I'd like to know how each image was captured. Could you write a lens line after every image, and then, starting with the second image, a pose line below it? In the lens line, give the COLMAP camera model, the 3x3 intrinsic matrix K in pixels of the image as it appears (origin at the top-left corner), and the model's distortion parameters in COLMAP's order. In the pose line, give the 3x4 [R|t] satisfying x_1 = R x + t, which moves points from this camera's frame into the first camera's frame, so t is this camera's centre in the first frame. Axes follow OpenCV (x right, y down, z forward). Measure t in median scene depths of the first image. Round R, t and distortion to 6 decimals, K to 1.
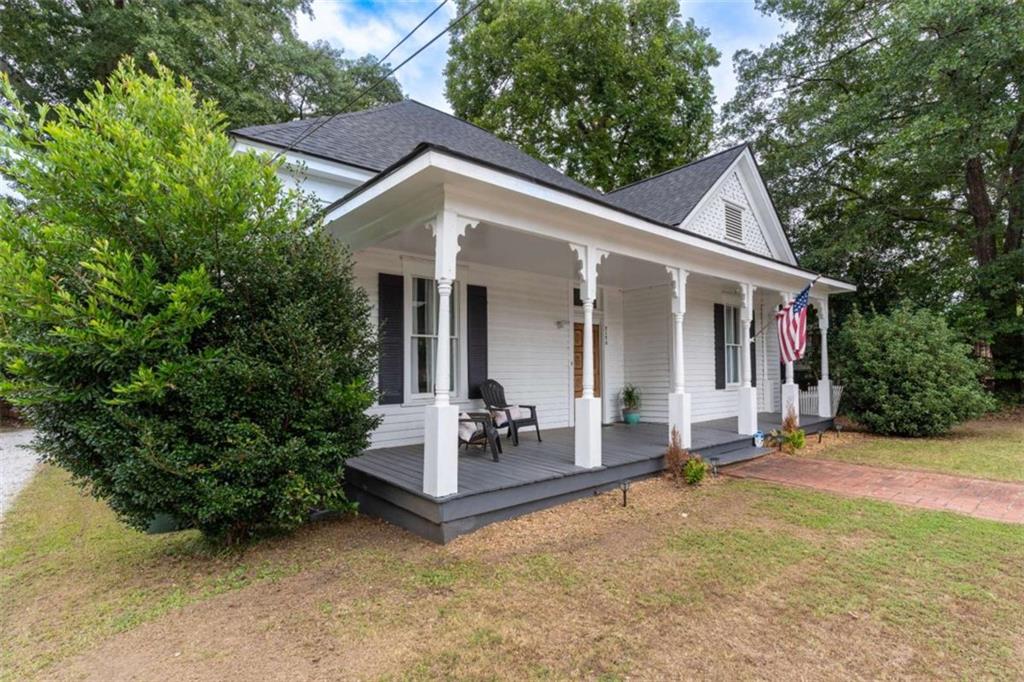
lens RADIAL K [[515.8, 0, 516.4], [0, 515.8, 347.8], [0, 0, 1]] dist [-0.000174, 0.000505]
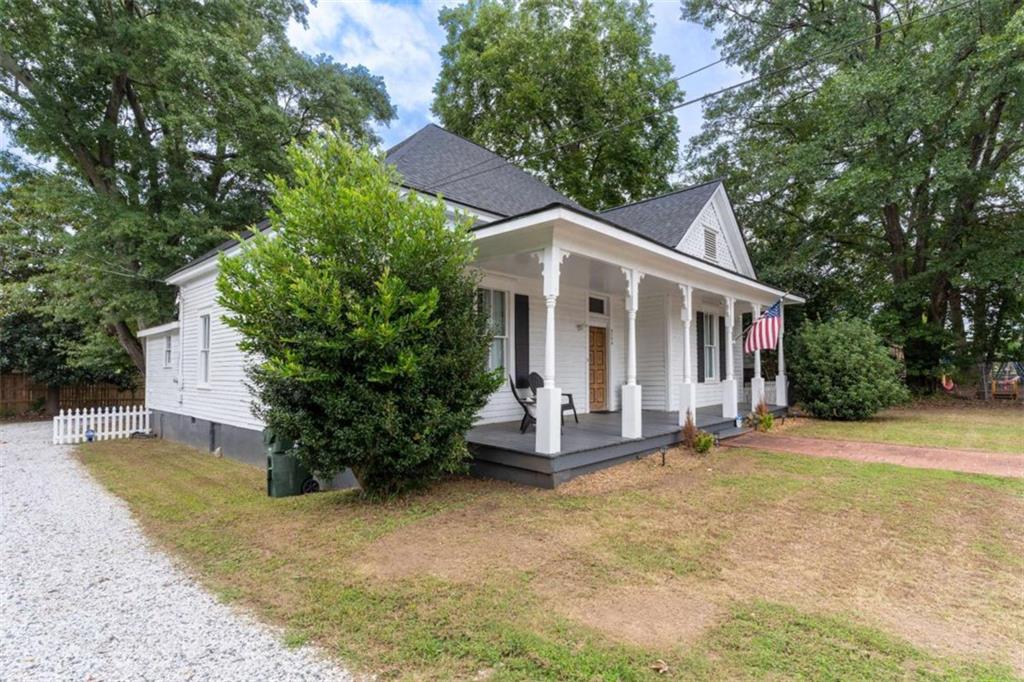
lens RADIAL K [[515.8, 0, 517.7], [0, 515.8, 340.2], [0, 0, 1]] dist [-0.000174, 0.000505]
pose [[0.993878, 0.011107, 0.109928, -0.201149], [-0.009676, 0.999861, -0.013547, 0.002345], [-0.110063, 0.012400, 0.993847, -0.186123]]
